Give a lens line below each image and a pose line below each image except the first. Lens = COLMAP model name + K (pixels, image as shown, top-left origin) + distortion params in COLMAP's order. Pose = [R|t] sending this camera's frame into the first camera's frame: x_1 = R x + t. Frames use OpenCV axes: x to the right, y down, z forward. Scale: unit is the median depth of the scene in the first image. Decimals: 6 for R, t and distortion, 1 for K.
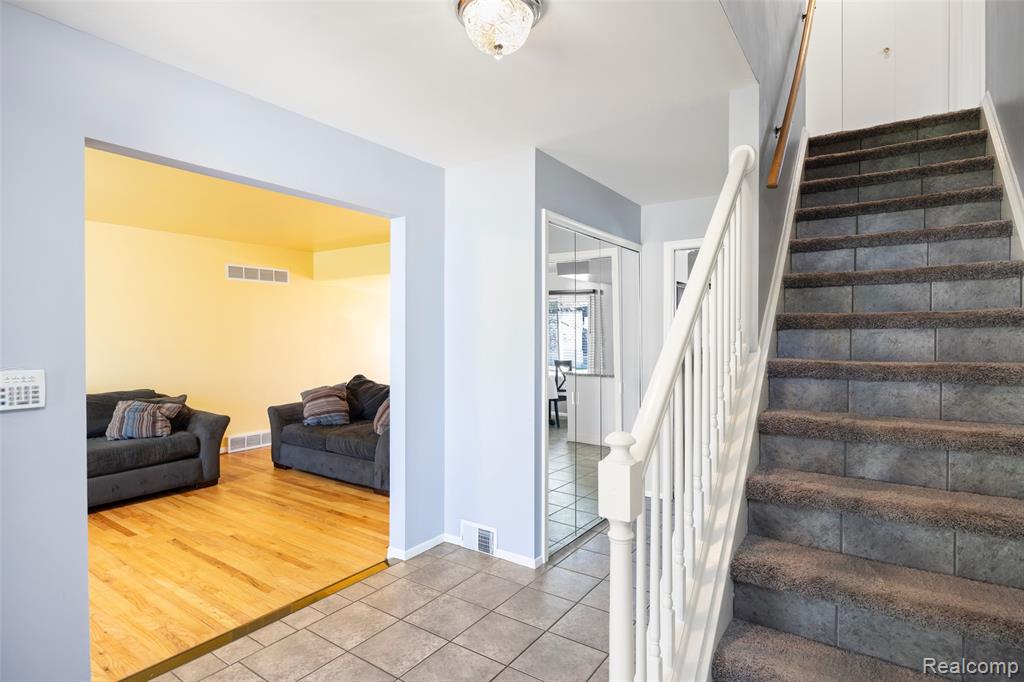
lens RADIAL K [[529.8, 0, 508.6], [0, 529.8, 345.3], [0, 0, 1]] dist [-0.000263, 0.000536]
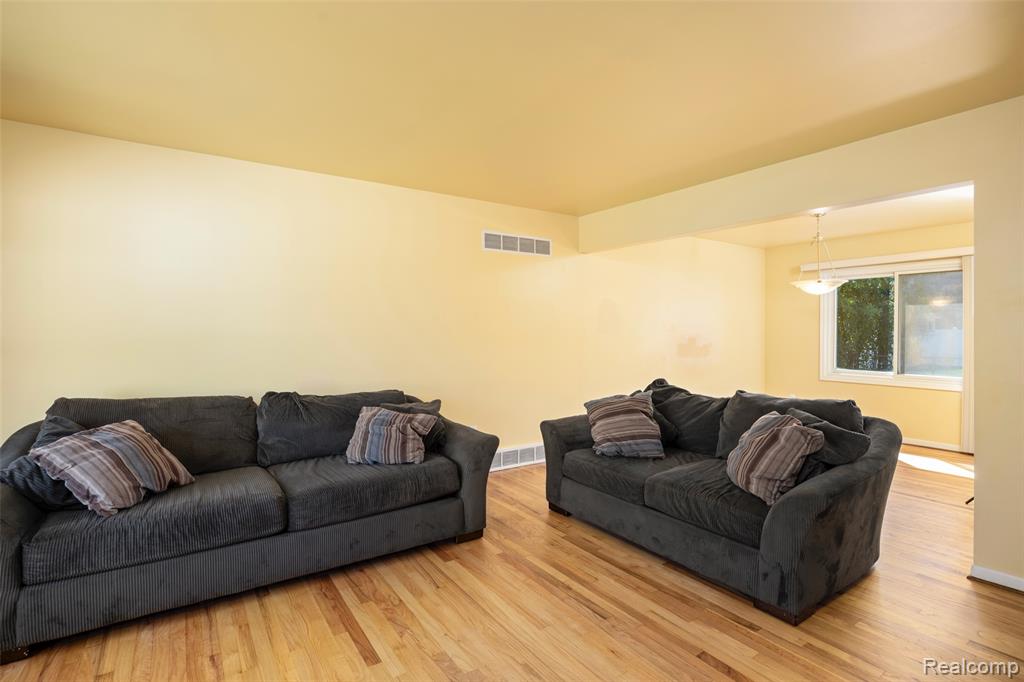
lens RADIAL K [[494.6, 0, 512.0], [0, 494.6, 341.0], [0, 0, 1]] dist [-0.004167, -0.000481]
pose [[0.935399, 0.009977, -0.353454, -0.296191], [-0.011369, 0.999934, -0.001863, 0.012798], [0.353412, 0.005761, 0.935450, 0.425000]]
